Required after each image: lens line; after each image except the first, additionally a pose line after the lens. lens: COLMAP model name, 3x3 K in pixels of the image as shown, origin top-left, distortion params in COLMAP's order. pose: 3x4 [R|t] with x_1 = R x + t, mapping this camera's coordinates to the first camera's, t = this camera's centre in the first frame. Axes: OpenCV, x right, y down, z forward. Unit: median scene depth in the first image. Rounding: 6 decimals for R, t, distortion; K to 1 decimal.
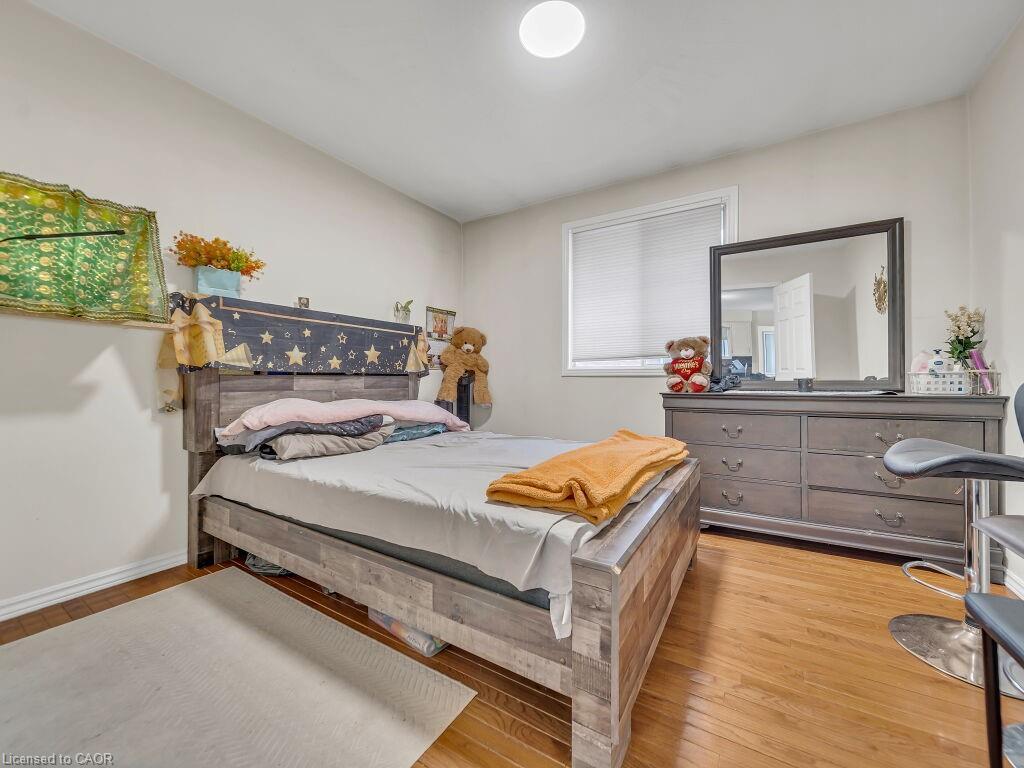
lens RADIAL K [[406.8, 0, 510.8], [0, 406.8, 382.2], [0, 0, 1]] dist [-0.001669, -0.000080]
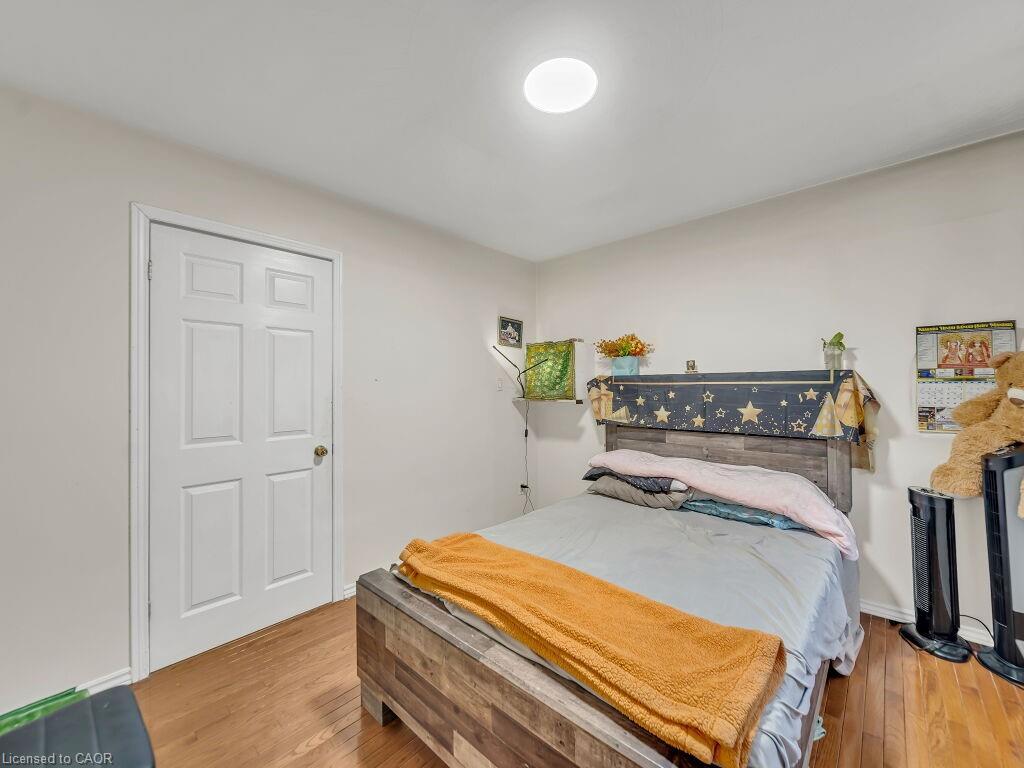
lens RADIAL K [[406.8, 0, 513.2], [0, 406.8, 382.0], [0, 0, 1]] dist [-0.001669, -0.000080]
pose [[-0.191525, -0.008399, -0.981452, 0.683396], [0.000911, 0.999961, -0.008735, -0.139162], [0.981487, -0.002567, -0.191510, 0.731854]]
